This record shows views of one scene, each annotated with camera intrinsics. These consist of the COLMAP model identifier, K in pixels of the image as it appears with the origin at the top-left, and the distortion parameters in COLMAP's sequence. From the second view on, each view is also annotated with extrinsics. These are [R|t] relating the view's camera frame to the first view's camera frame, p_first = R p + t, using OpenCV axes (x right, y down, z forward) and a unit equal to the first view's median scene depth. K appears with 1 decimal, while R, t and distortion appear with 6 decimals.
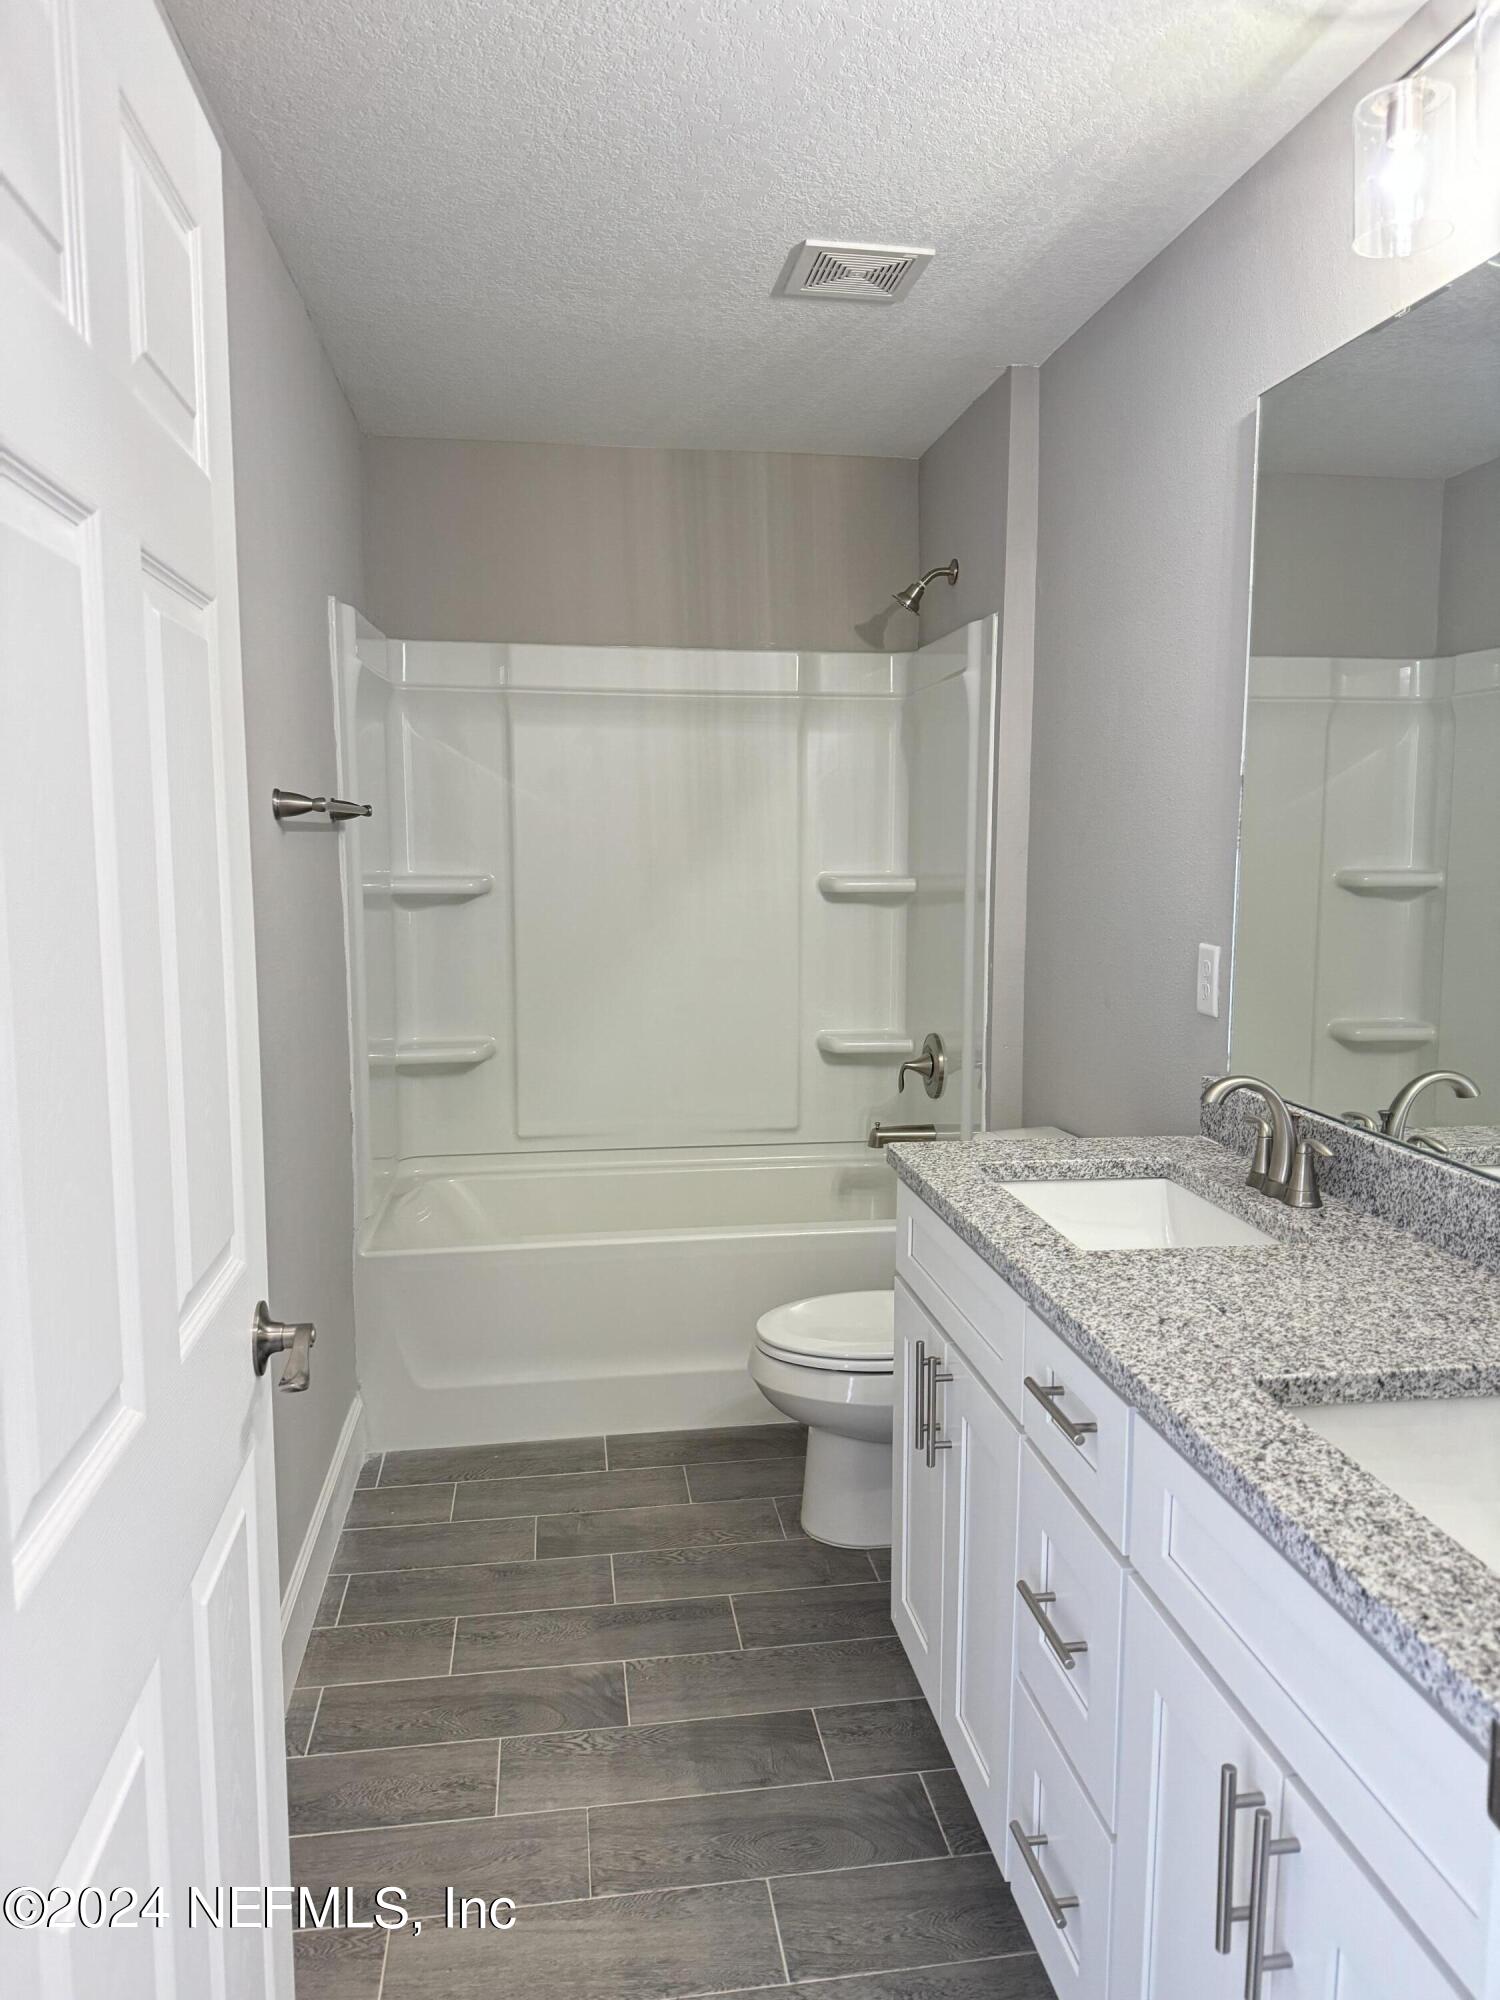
lens RADIAL K [[1415.8, 0, 756.4], [0, 1415.8, 982.4], [0, 0, 1]] dist [0.041559, -0.041515]
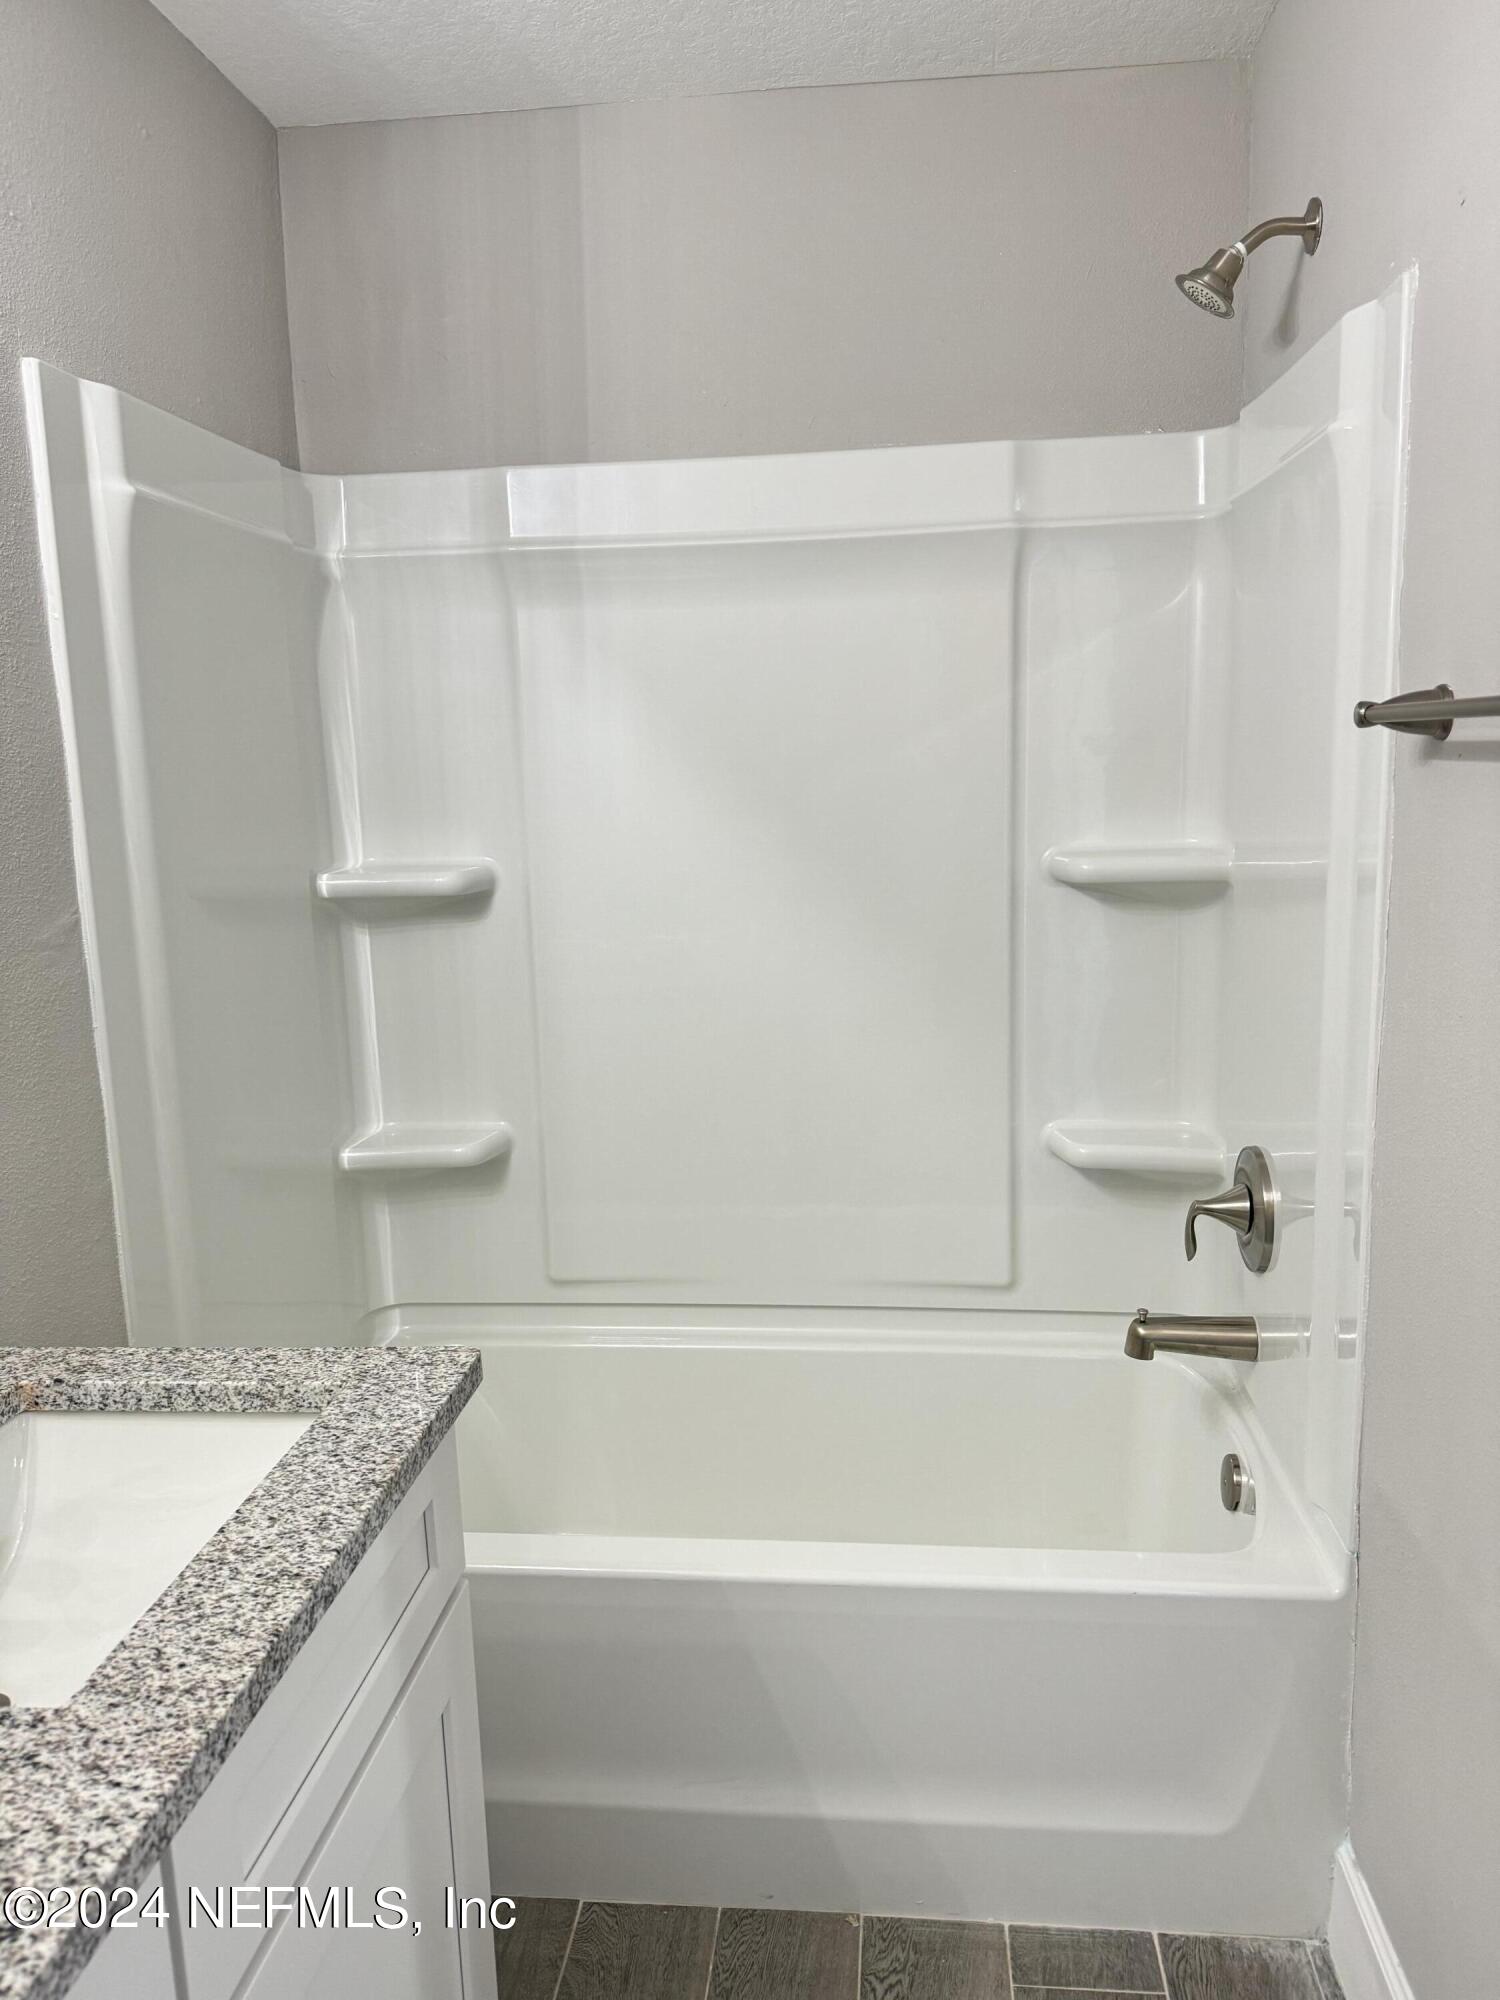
lens RADIAL K [[1415.8, 0, 760.2], [0, 1415.8, 997.8], [0, 0, 1]] dist [0.041559, -0.041515]
pose [[0.972154, 0.012701, -0.233998, 0.067904], [-0.001061, 0.998758, 0.049806, -0.048562], [0.234341, -0.048171, 0.970960, 0.437282]]
